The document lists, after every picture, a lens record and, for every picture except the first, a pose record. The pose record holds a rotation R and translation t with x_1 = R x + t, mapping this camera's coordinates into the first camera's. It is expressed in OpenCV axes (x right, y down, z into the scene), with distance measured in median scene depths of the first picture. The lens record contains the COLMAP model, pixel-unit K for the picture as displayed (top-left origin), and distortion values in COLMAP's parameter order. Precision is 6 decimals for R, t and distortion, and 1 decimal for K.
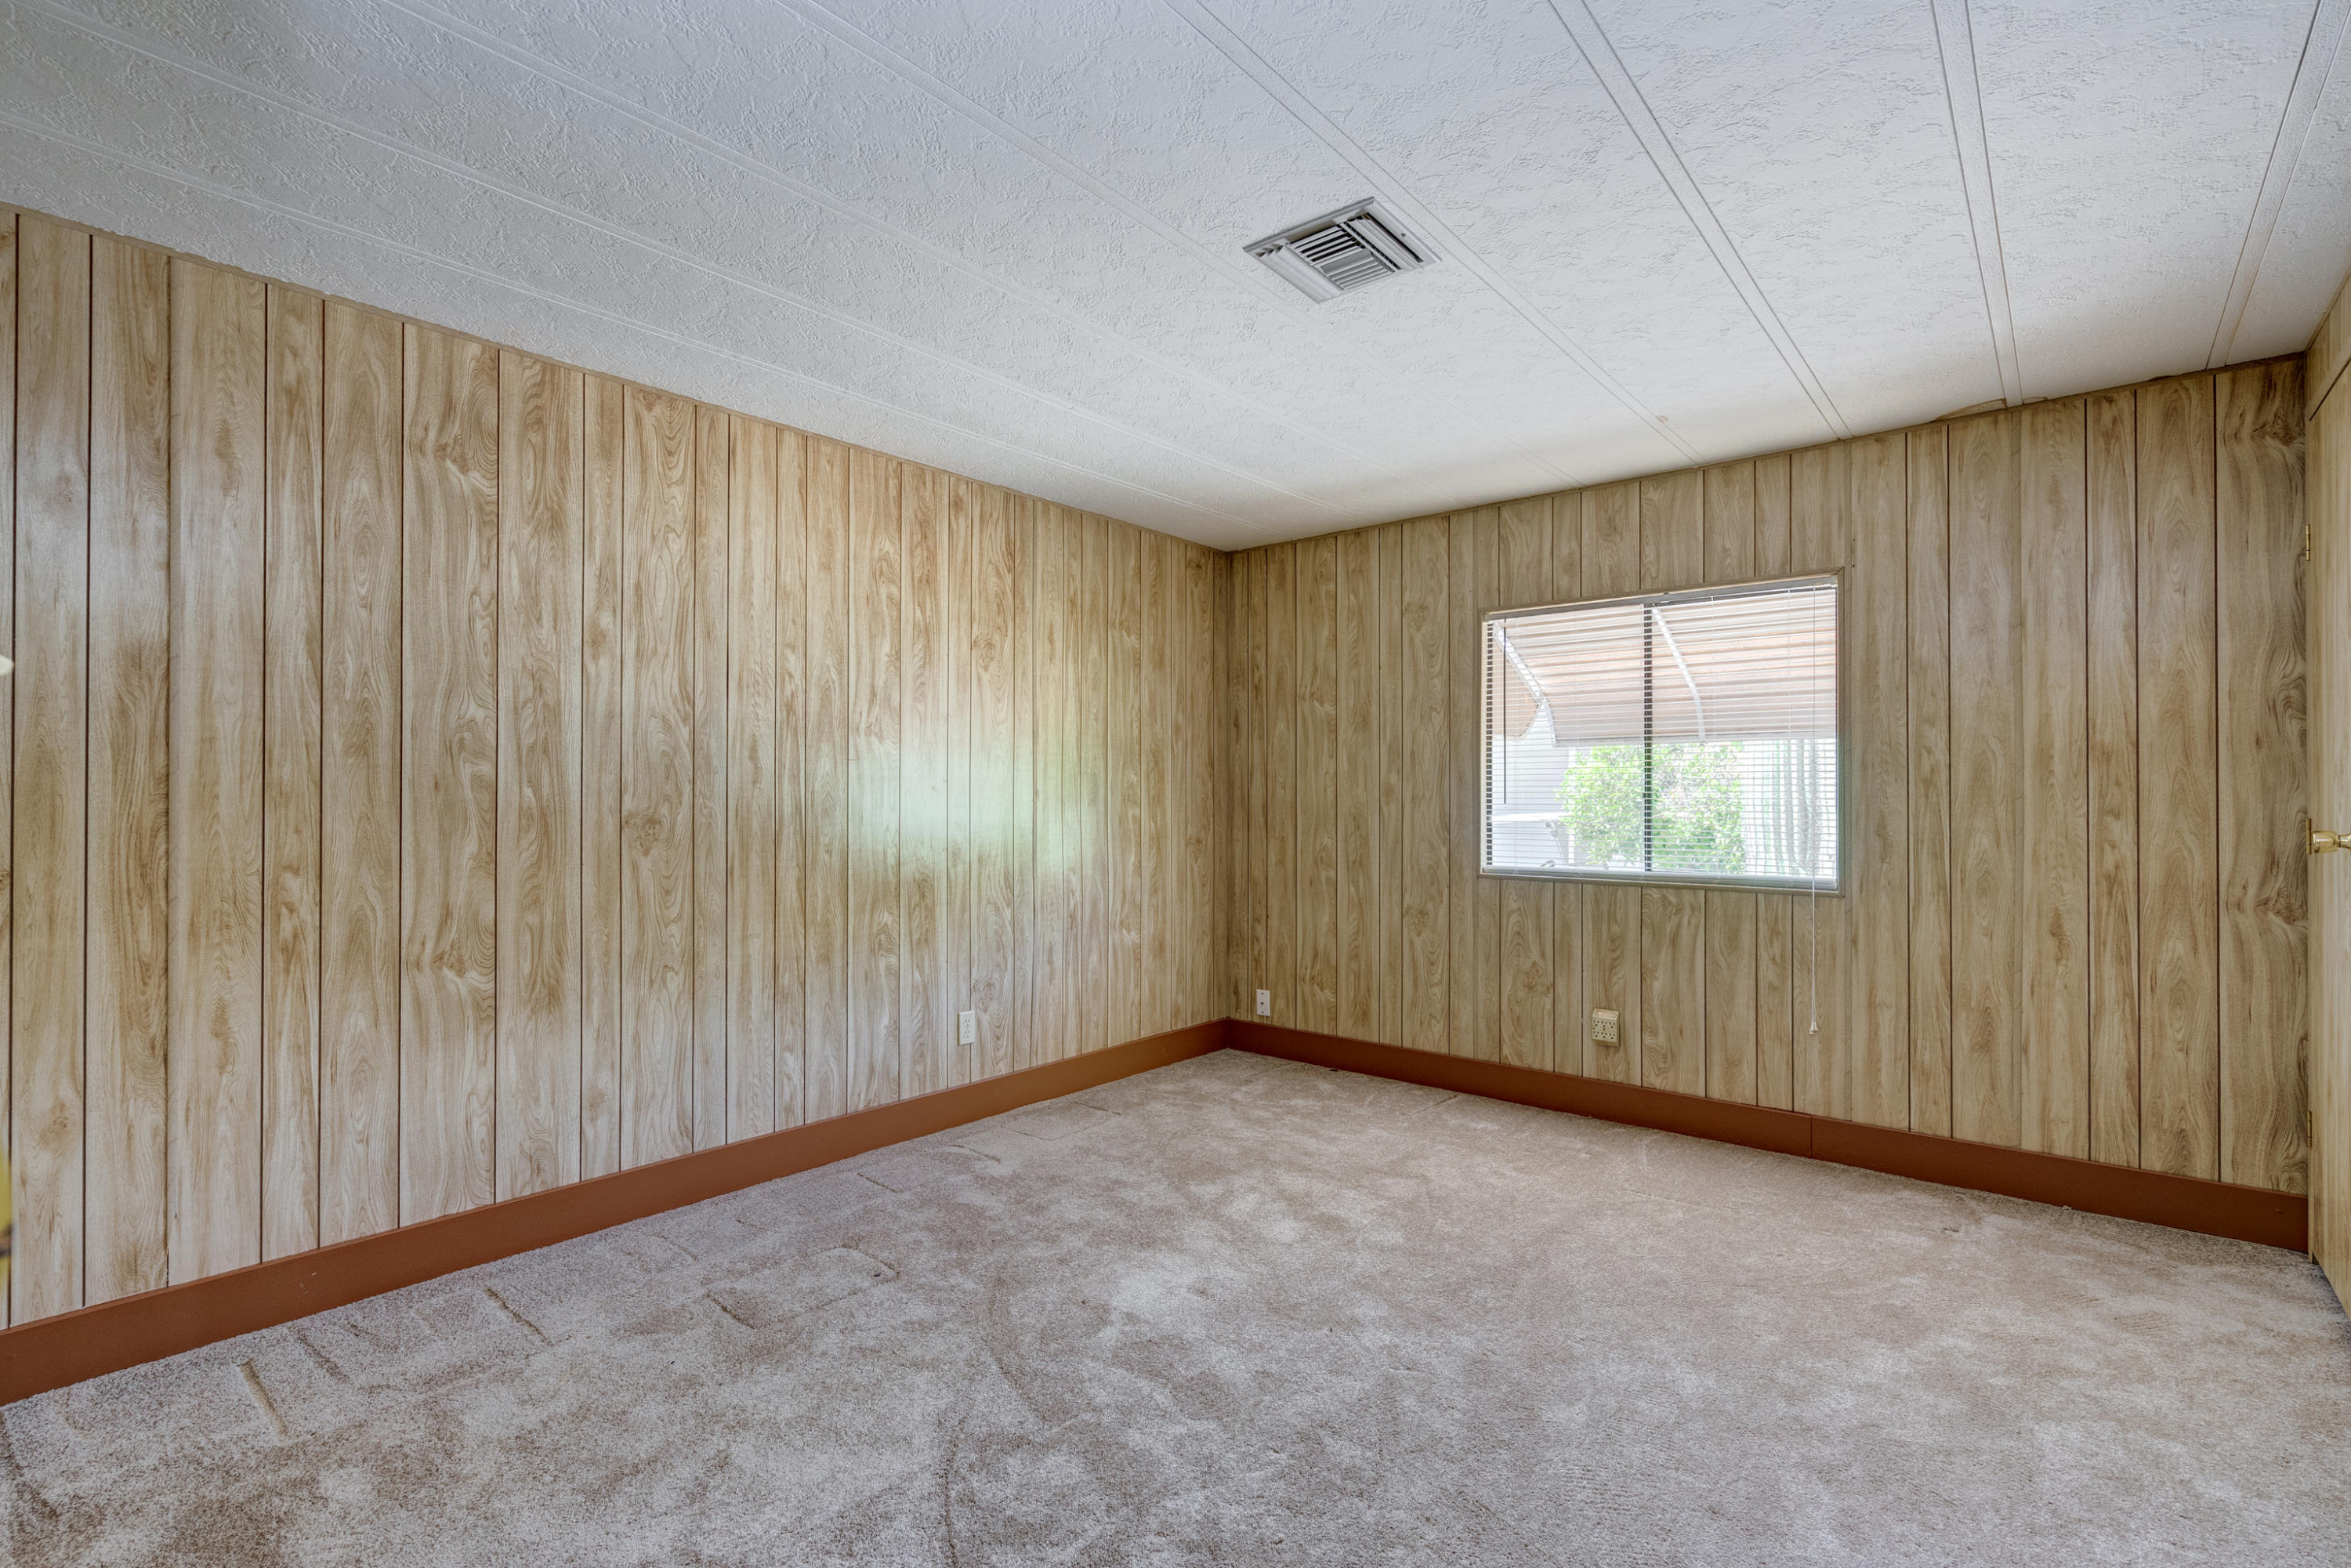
lens RADIAL K [[1068.0, 0, 1164.3], [0, 1068.0, 789.5], [0, 0, 1]] dist [-0.000090, 0.001428]
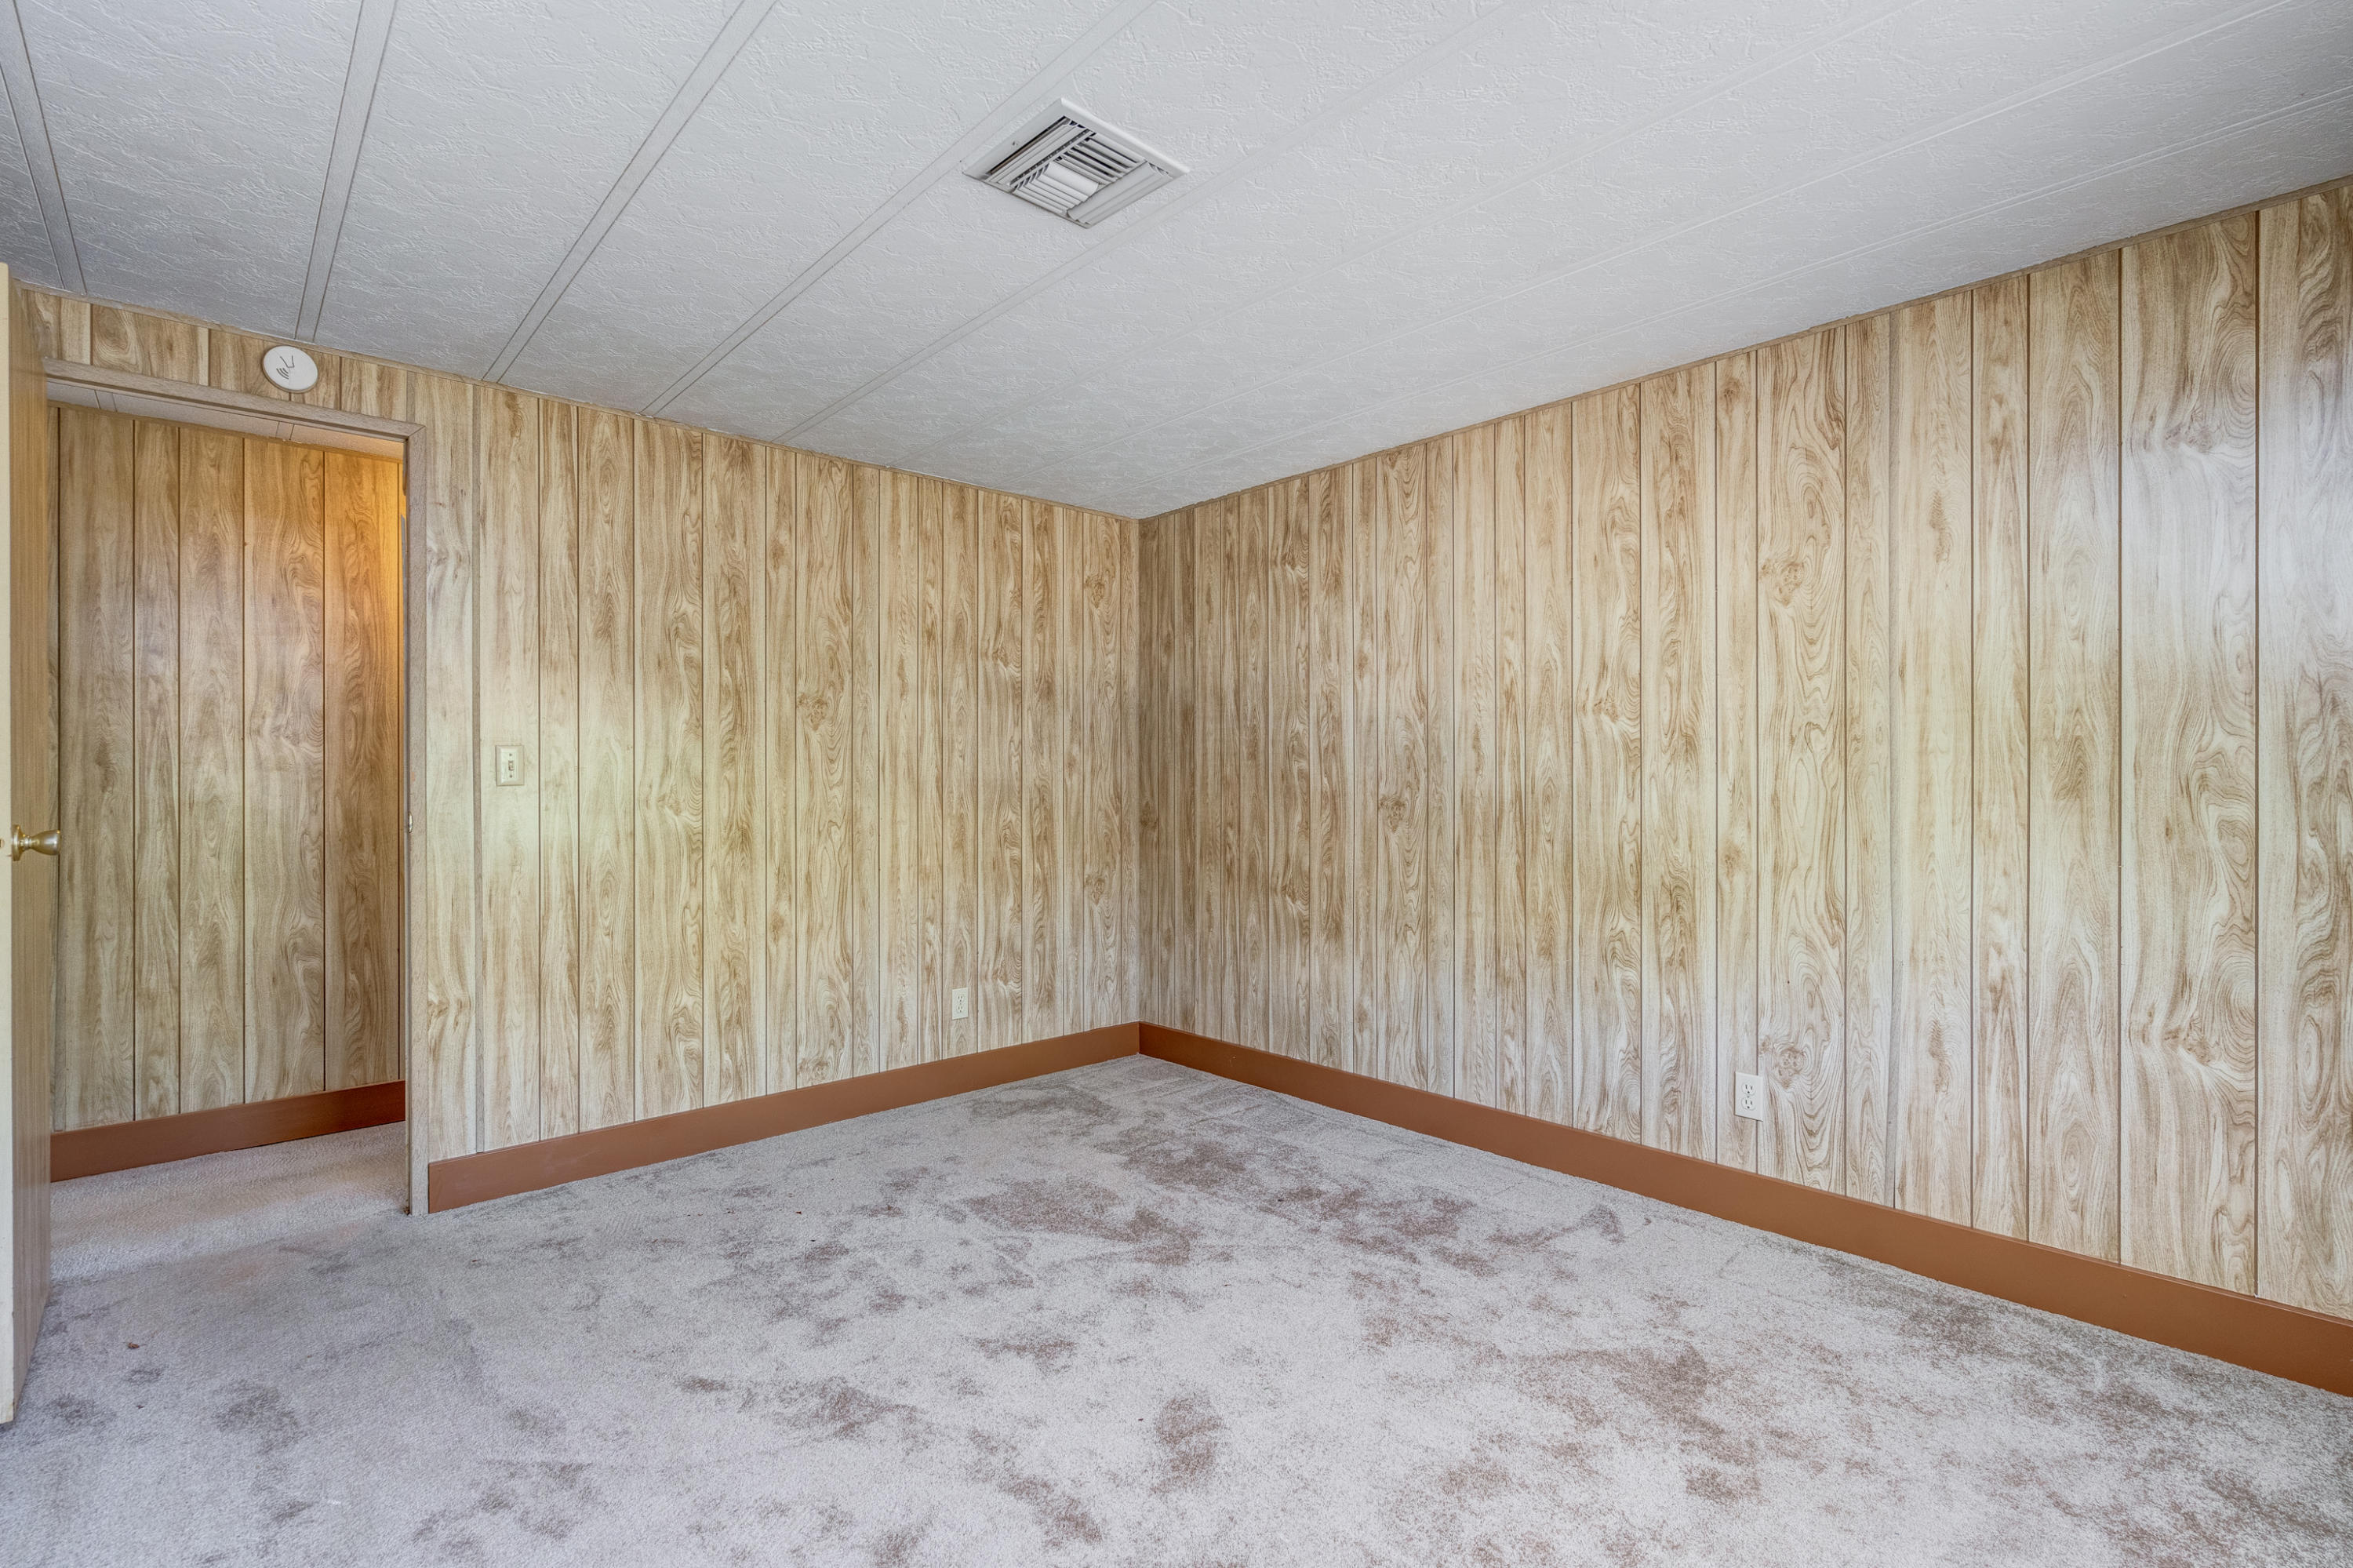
lens RADIAL K [[1069.0, 0, 1191.5], [0, 1069.0, 795.7], [0, 0, 1]] dist [-0.000090, 0.001428]
pose [[-0.104808, 0.004694, -0.994481, 0.692744], [0.004907, 0.999979, 0.004203, 0.012907], [0.994480, -0.004440, -0.104829, 0.819097]]
